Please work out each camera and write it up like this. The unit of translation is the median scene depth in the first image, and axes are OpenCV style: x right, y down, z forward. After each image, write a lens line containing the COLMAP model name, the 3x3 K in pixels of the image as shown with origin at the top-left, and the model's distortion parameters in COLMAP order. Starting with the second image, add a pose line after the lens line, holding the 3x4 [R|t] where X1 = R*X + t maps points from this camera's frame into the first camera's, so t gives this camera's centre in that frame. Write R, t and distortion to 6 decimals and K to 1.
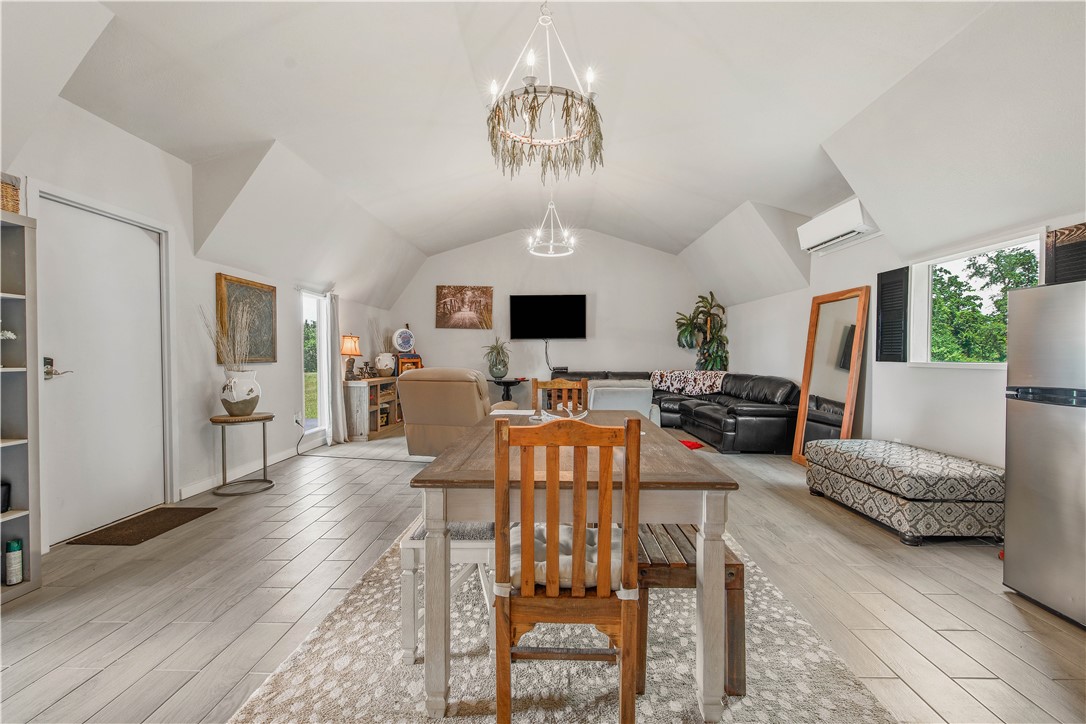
lens RADIAL K [[459.3, 0, 546.8], [0, 459.3, 361.2], [0, 0, 1]] dist [0.017554, -0.008328]
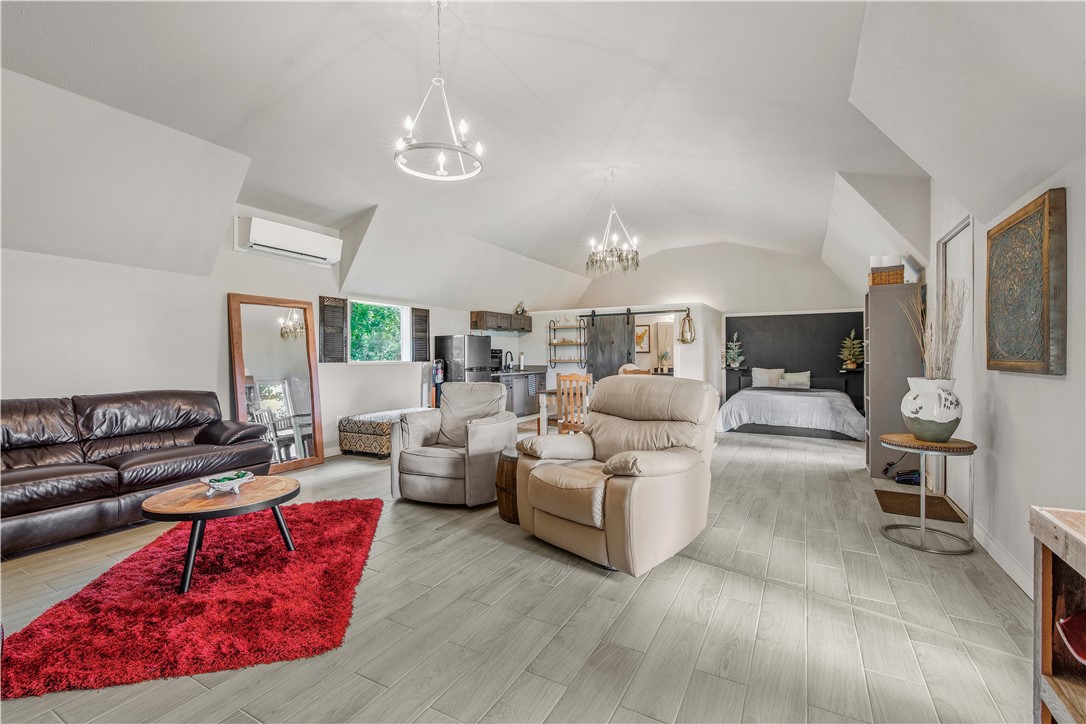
lens RADIAL K [[459.3, 0, 546.8], [0, 459.3, 361.2], [0, 0, 1]] dist [0.017554, -0.008328]
pose [[-0.878412, -0.002725, 0.477897, -0.252640], [0.009834, 0.999669, 0.023776, -0.015658], [-0.477803, 0.025585, -0.878094, 1.002361]]
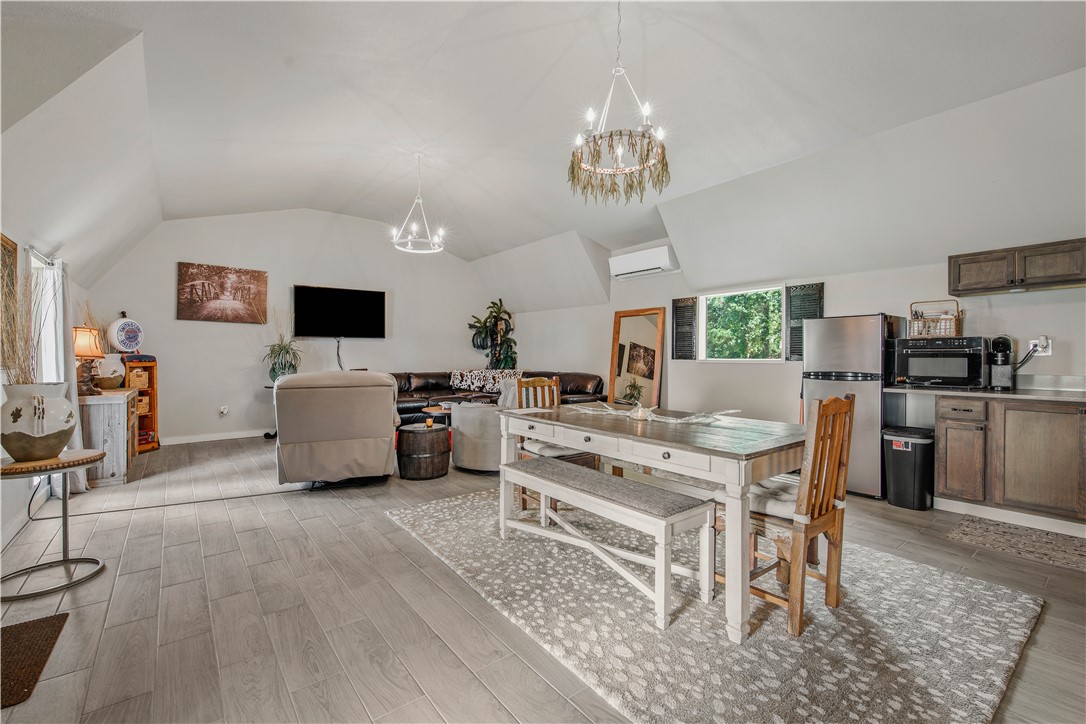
lens RADIAL K [[461.5, 0, 542.0], [0, 461.5, 355.3], [0, 0, 1]] dist [0.017919, -0.009369]
pose [[0.778044, -0.002305, 0.628205, -0.279679], [0.011344, 0.999882, -0.010382, -0.001097], [-0.628107, 0.015204, 0.777978, 0.066246]]
